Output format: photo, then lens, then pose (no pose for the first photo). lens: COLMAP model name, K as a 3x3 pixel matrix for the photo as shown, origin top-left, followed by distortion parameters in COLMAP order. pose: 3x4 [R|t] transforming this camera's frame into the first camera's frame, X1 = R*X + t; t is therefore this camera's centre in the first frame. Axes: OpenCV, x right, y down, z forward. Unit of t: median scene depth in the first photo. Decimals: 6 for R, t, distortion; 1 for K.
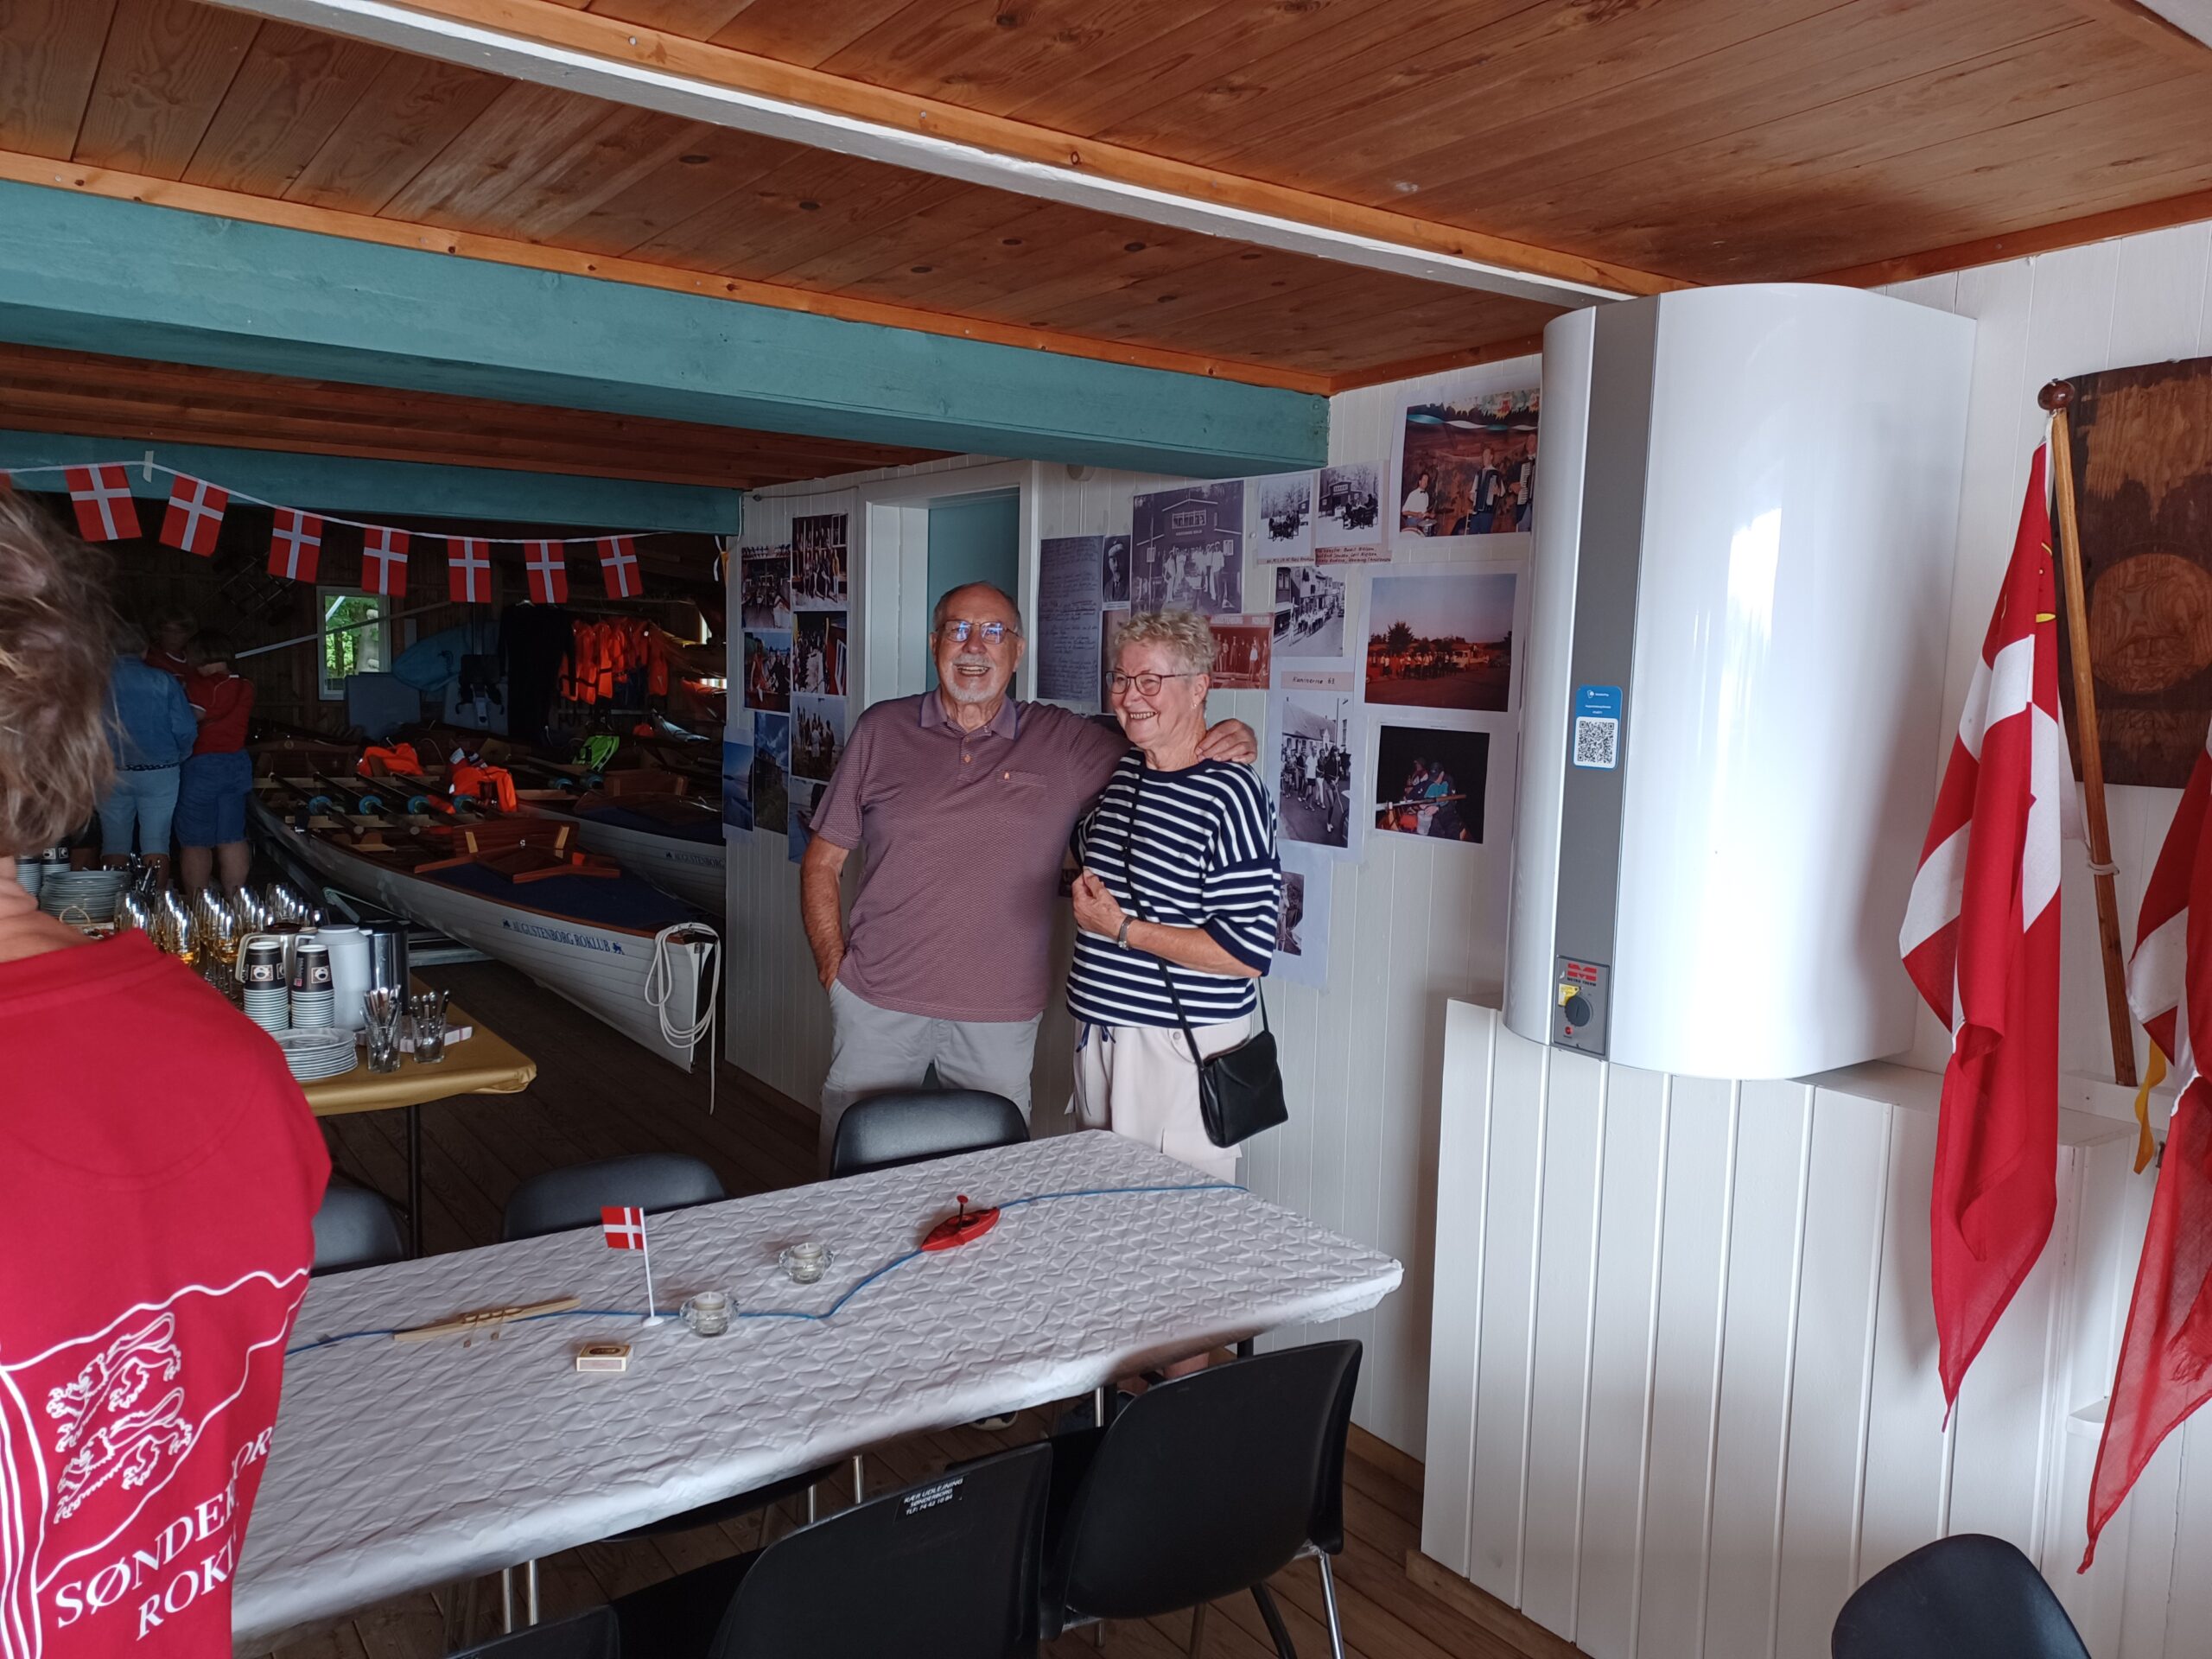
lens RADIAL K [[1585.5, 0, 1090.2], [0, 1585.5, 838.6], [0, 0, 1]] dist [0.082543, -0.070114]
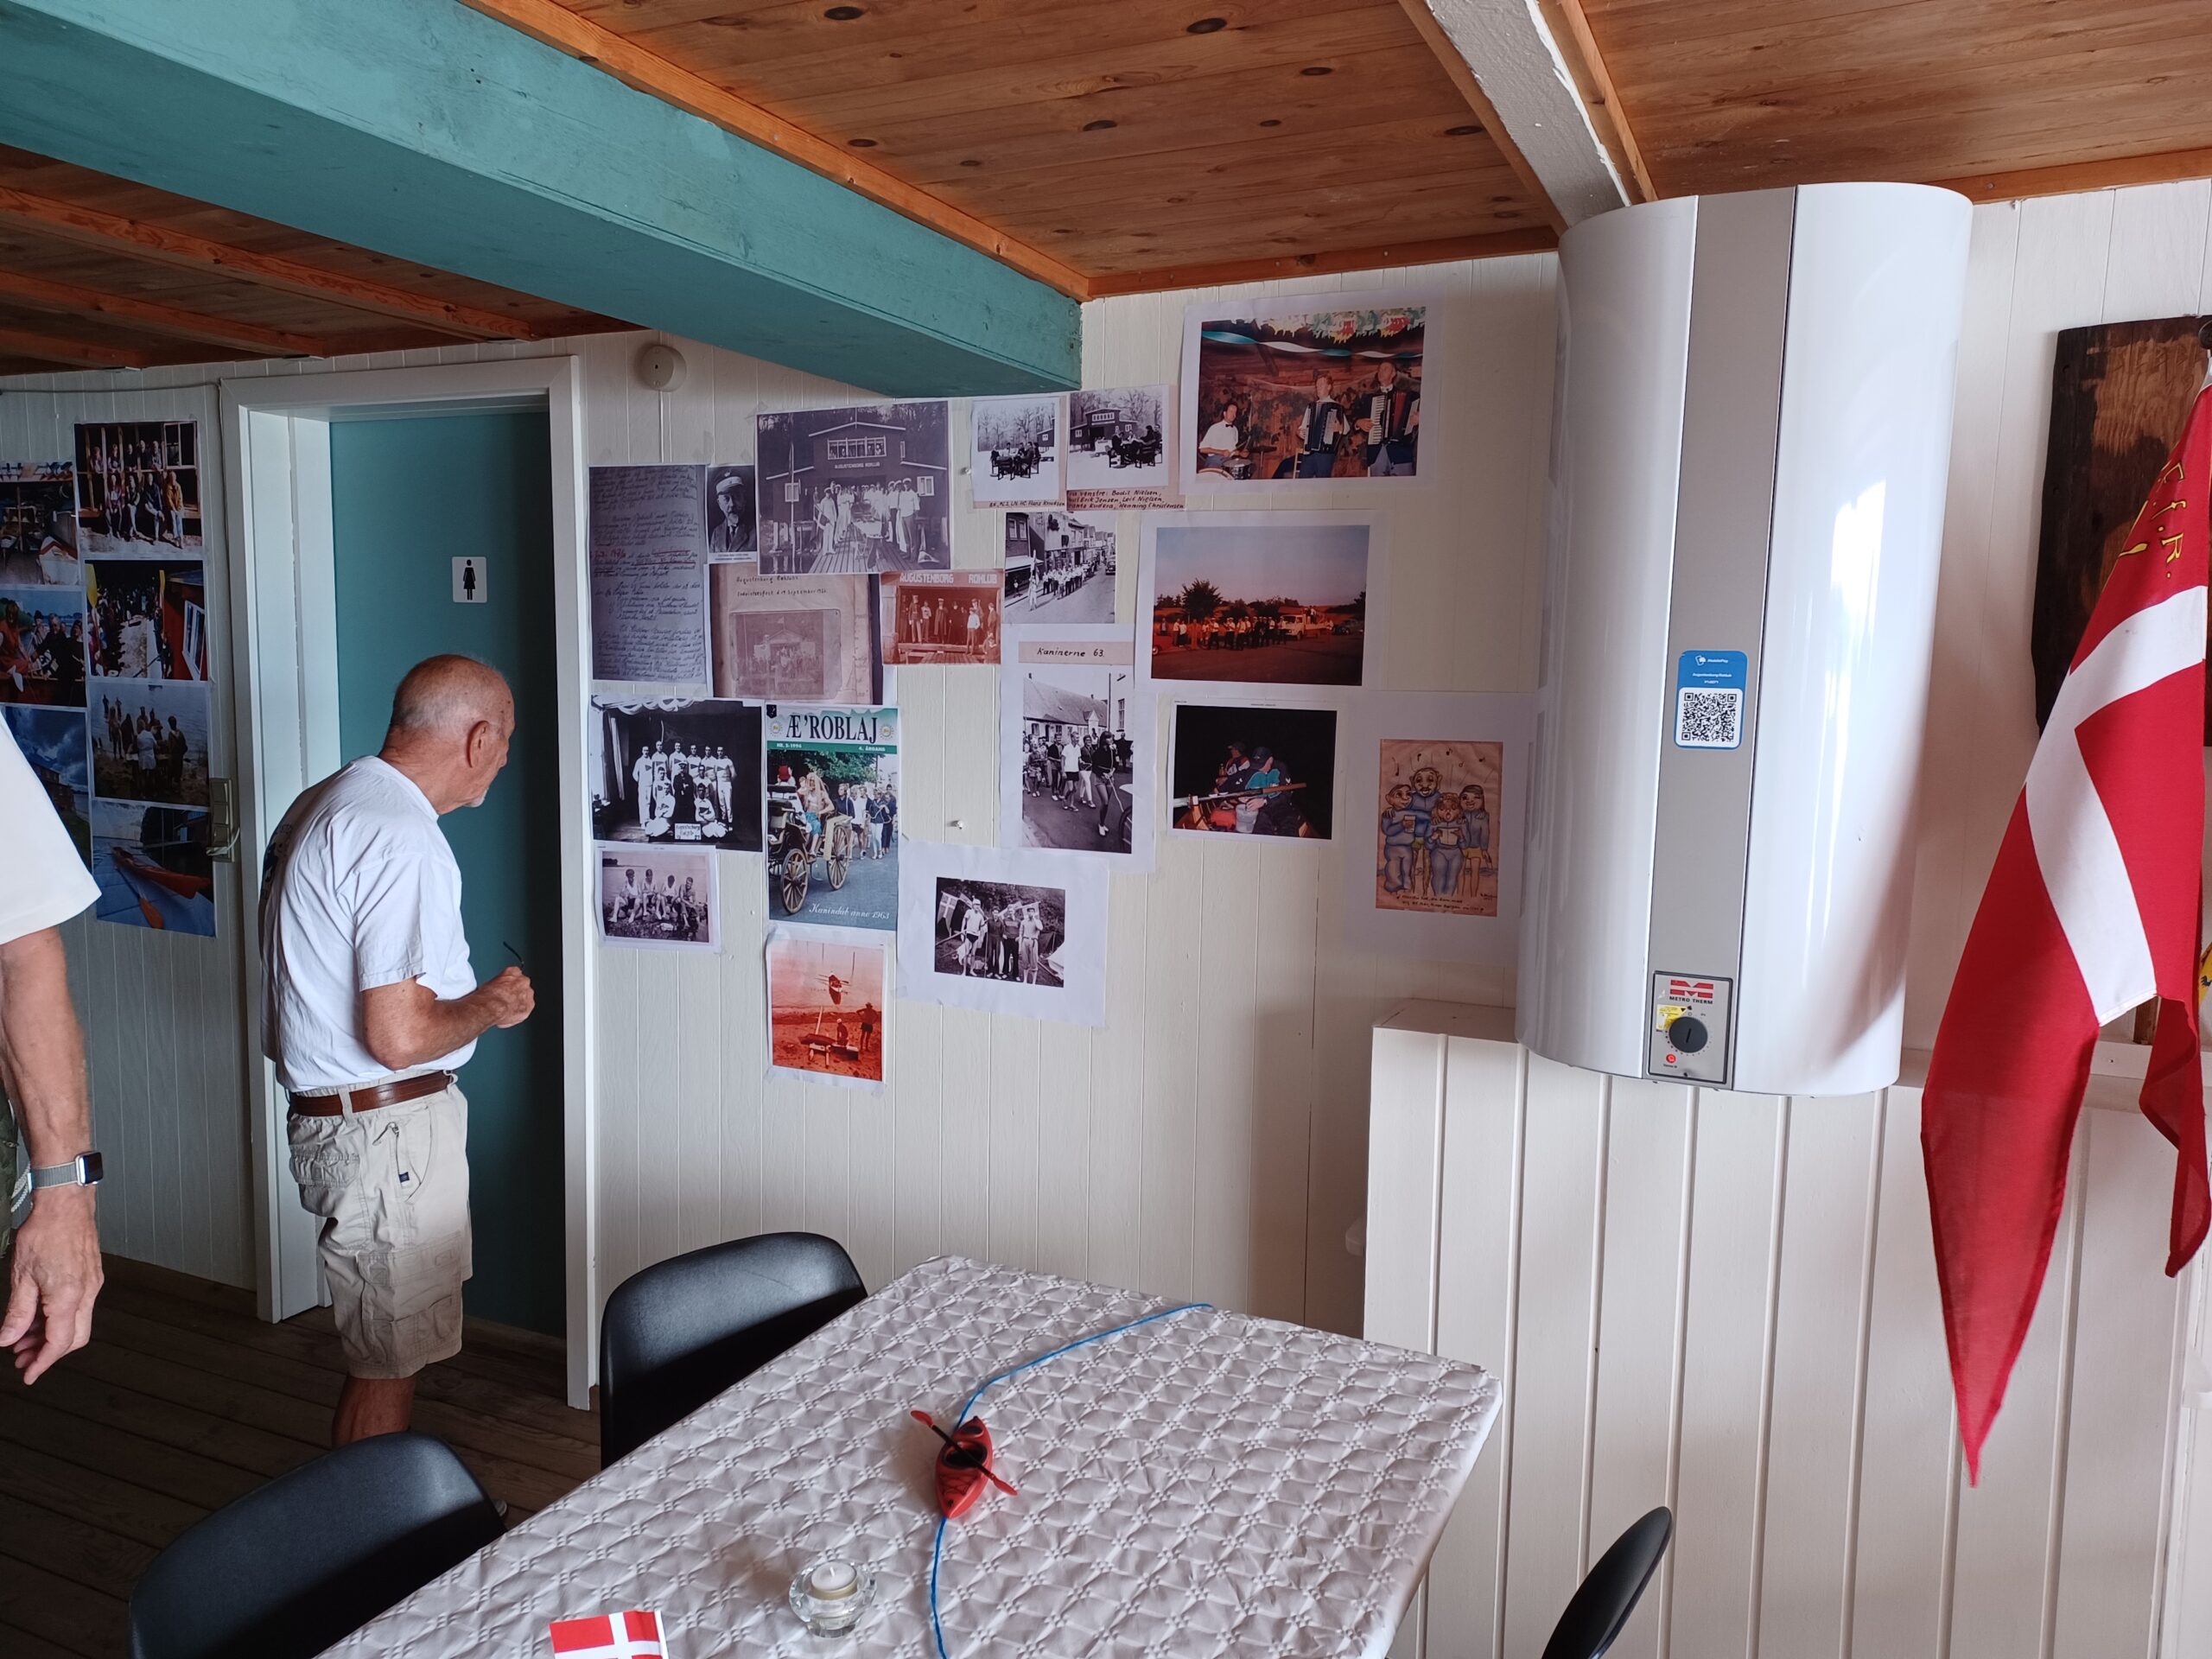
lens RADIAL K [[1594.8, 0, 1095.6], [0, 1594.8, 835.2], [0, 0, 1]] dist [0.062781, -0.031334]
pose [[0.869258, -0.066121, 0.489917, -0.237737], [0.060163, 0.997798, 0.027920, -0.025468], [-0.490684, 0.005205, 0.871322, 0.256323]]
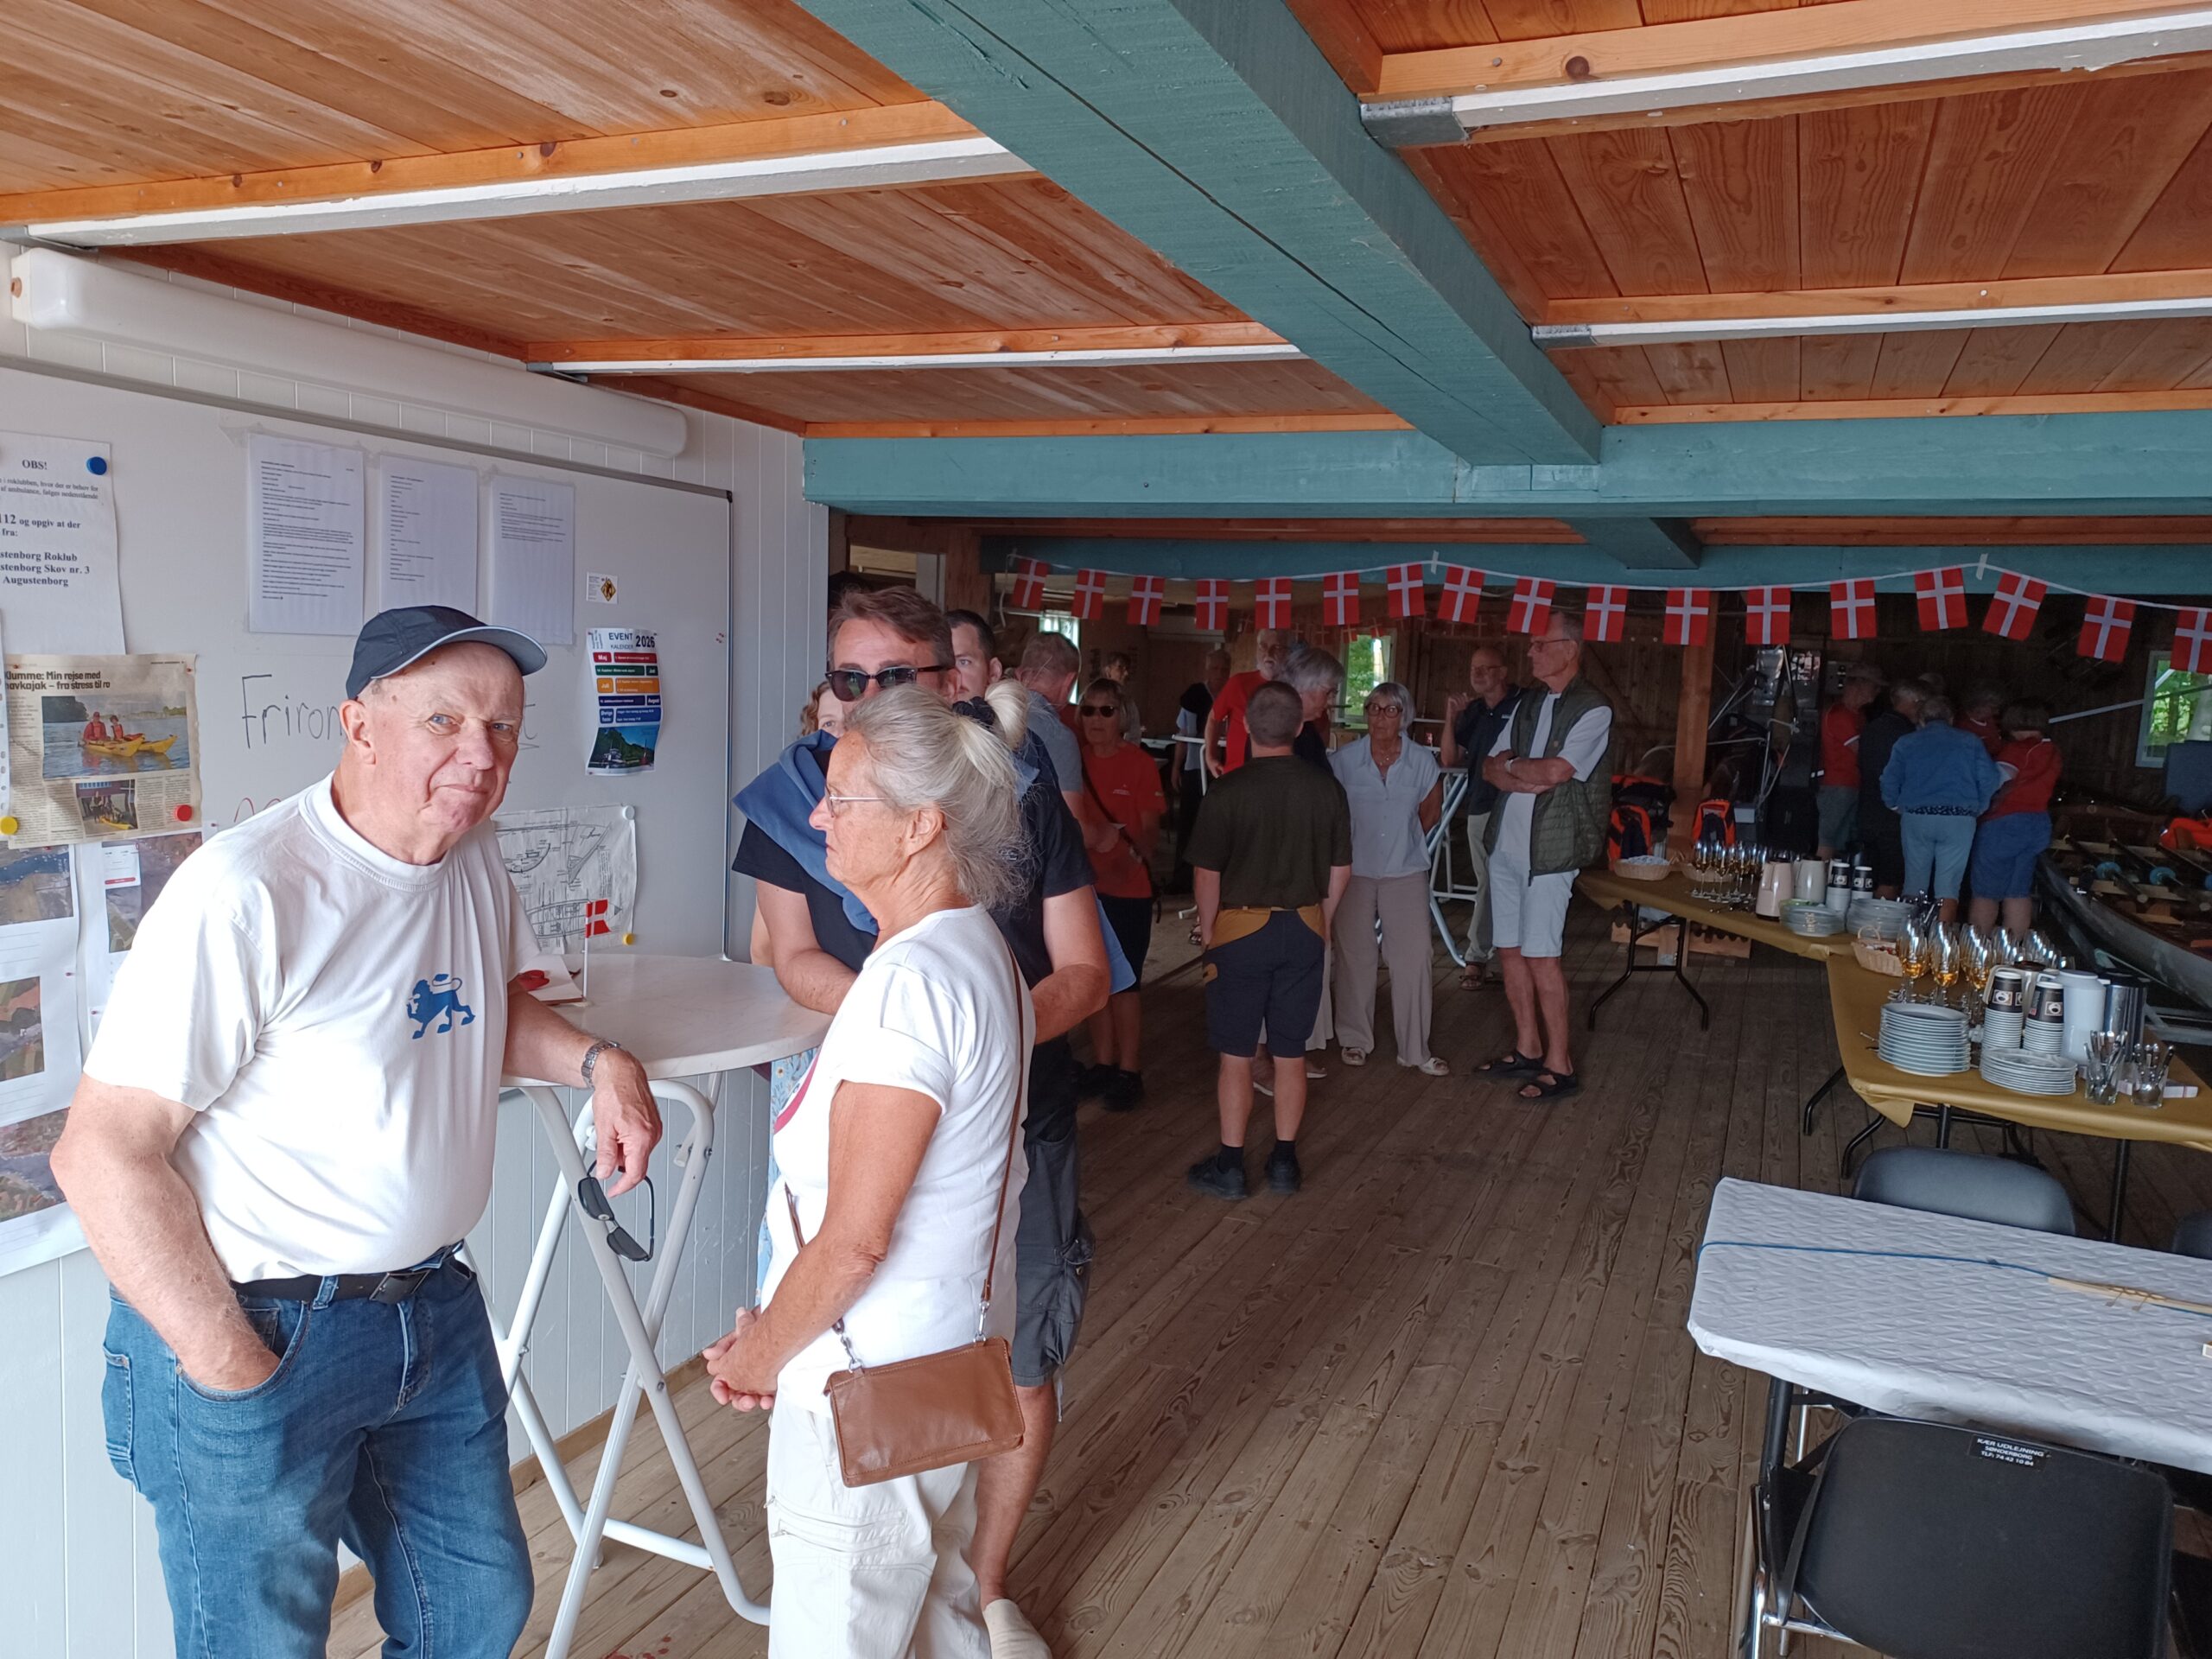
lens RADIAL K [[1594.8, 0, 1095.6], [0, 1594.8, 835.2], [0, 0, 1]] dist [0.062781, -0.031334]
pose [[0.520477, 0.094333, -0.848649, 0.131760], [-0.125896, 0.991494, 0.032999, 0.008212], [0.844543, 0.089666, 0.527927, -0.193695]]
